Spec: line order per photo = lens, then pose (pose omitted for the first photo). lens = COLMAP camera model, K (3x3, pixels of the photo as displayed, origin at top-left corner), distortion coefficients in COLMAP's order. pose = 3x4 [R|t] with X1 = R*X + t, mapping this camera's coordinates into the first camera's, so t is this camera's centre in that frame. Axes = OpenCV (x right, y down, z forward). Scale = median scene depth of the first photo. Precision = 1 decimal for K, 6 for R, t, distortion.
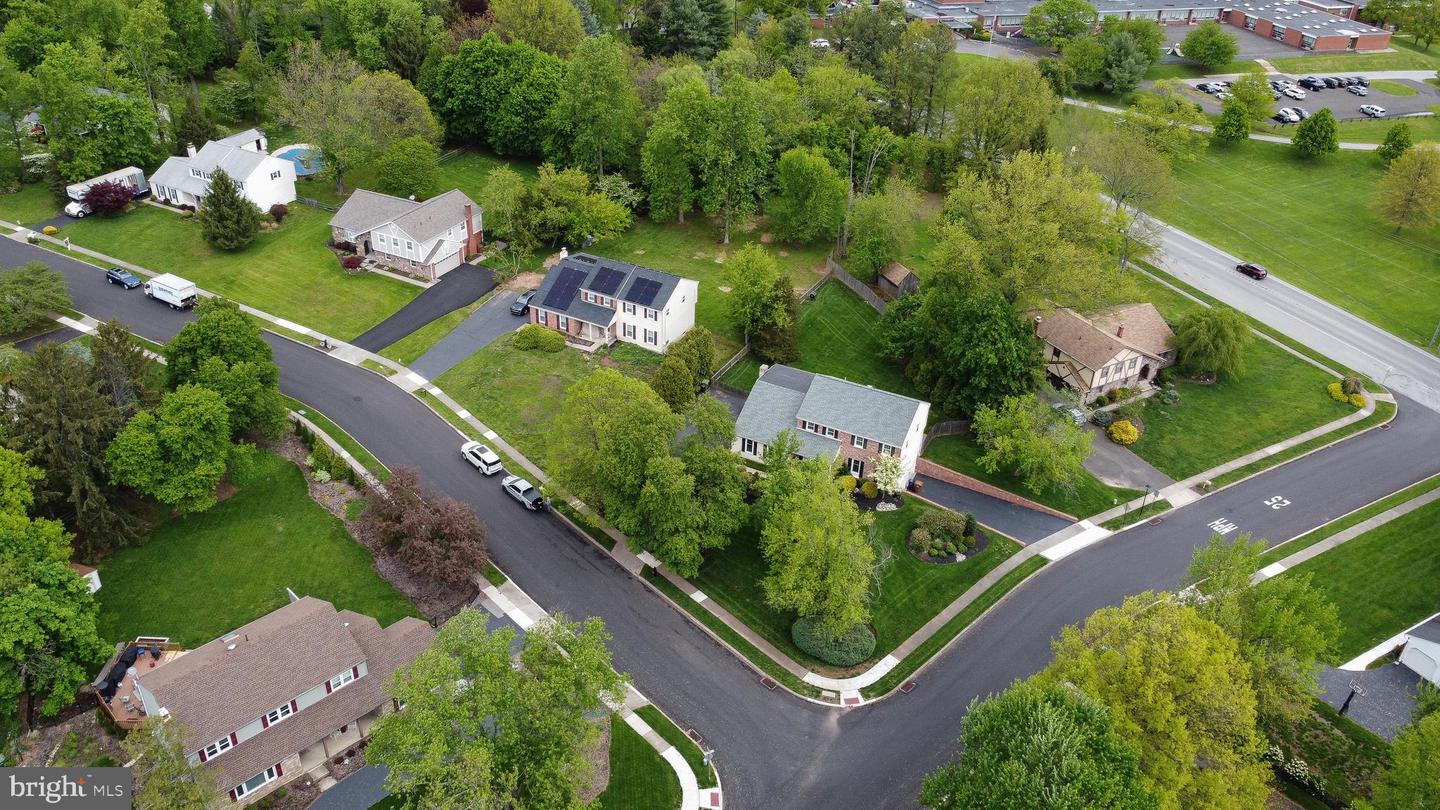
lens RADIAL K [[1094.1, 0, 720.0], [0, 1094.1, 405.0], [0, 0, 1]] dist [0.002333, -0.005314]
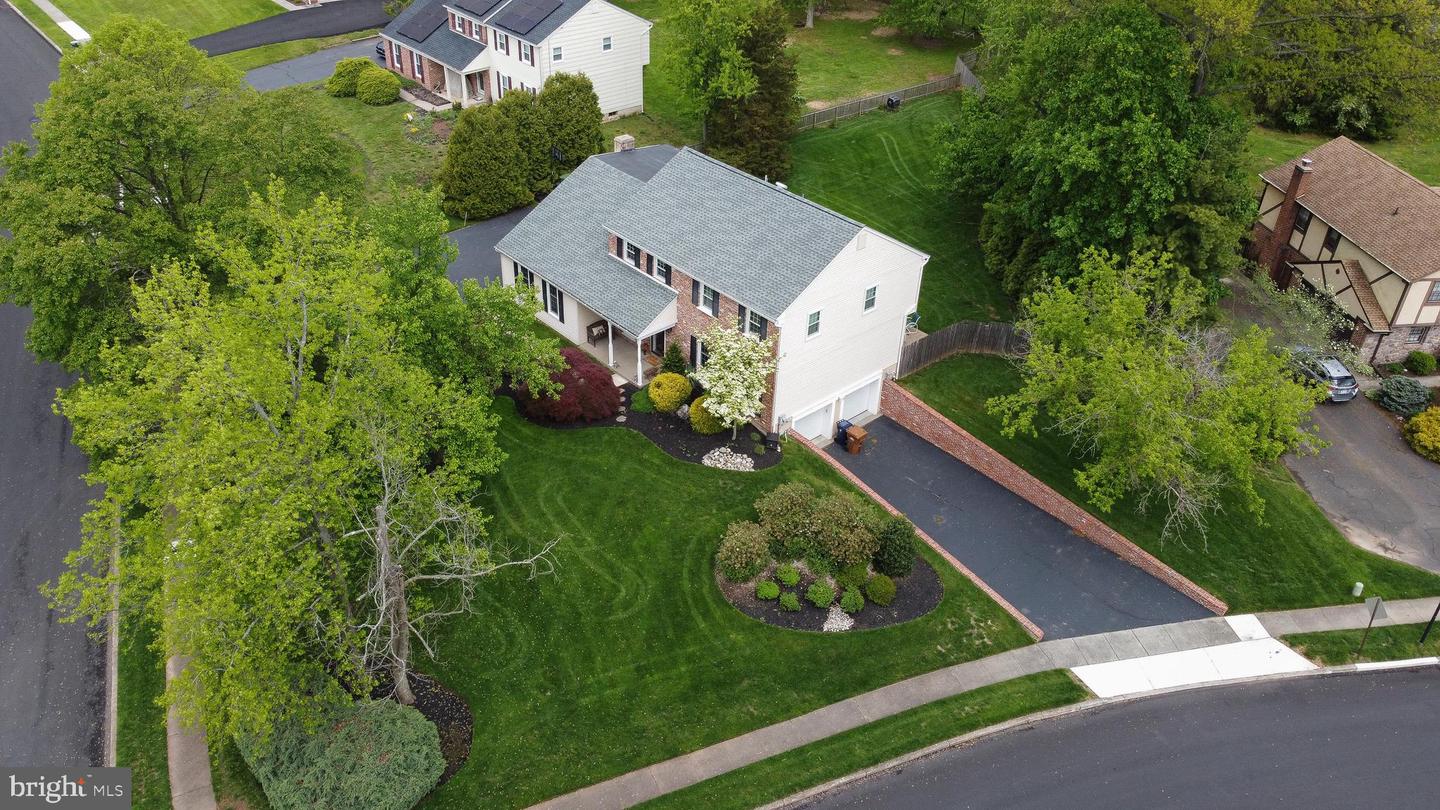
lens RADIAL K [[1094.1, 0, 720.0], [0, 1094.1, 405.0], [0, 0, 1]] dist [0.002333, -0.005314]
pose [[0.929805, 0.198472, -0.309955, 0.252334], [-0.193439, 0.979975, 0.047223, 0.049363], [0.313121, 0.016049, 0.949578, 0.555666]]
